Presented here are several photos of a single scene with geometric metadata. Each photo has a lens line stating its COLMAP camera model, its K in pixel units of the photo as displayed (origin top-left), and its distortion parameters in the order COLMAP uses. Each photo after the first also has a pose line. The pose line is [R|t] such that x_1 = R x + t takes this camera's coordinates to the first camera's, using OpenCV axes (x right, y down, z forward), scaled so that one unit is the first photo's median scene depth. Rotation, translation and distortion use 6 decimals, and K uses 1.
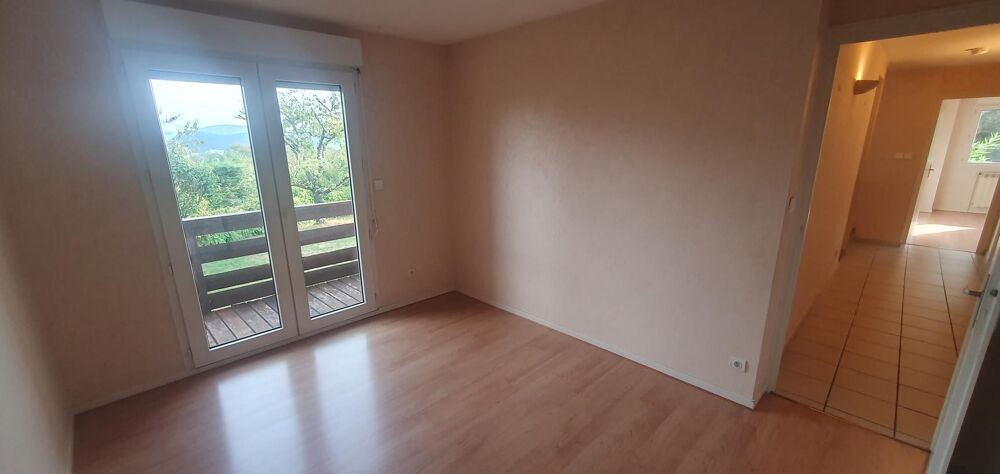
lens RADIAL K [[399.4, 0, 499.7], [0, 399.4, 247.2], [0, 0, 1]] dist [-0.002153, -0.000346]
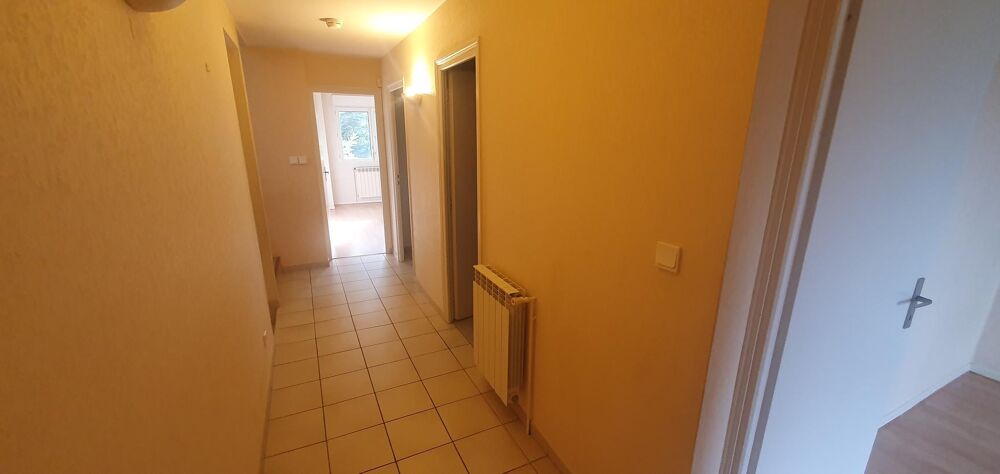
lens RADIAL K [[399.4, 0, 499.7], [0, 399.4, 247.2], [0, 0, 1]] dist [-0.002153, -0.000346]
pose [[0.318205, -0.245093, 0.915792, 0.385583], [0.237982, 0.955722, 0.173089, -0.107669], [-0.917666, 0.162864, 0.362443, 0.385626]]
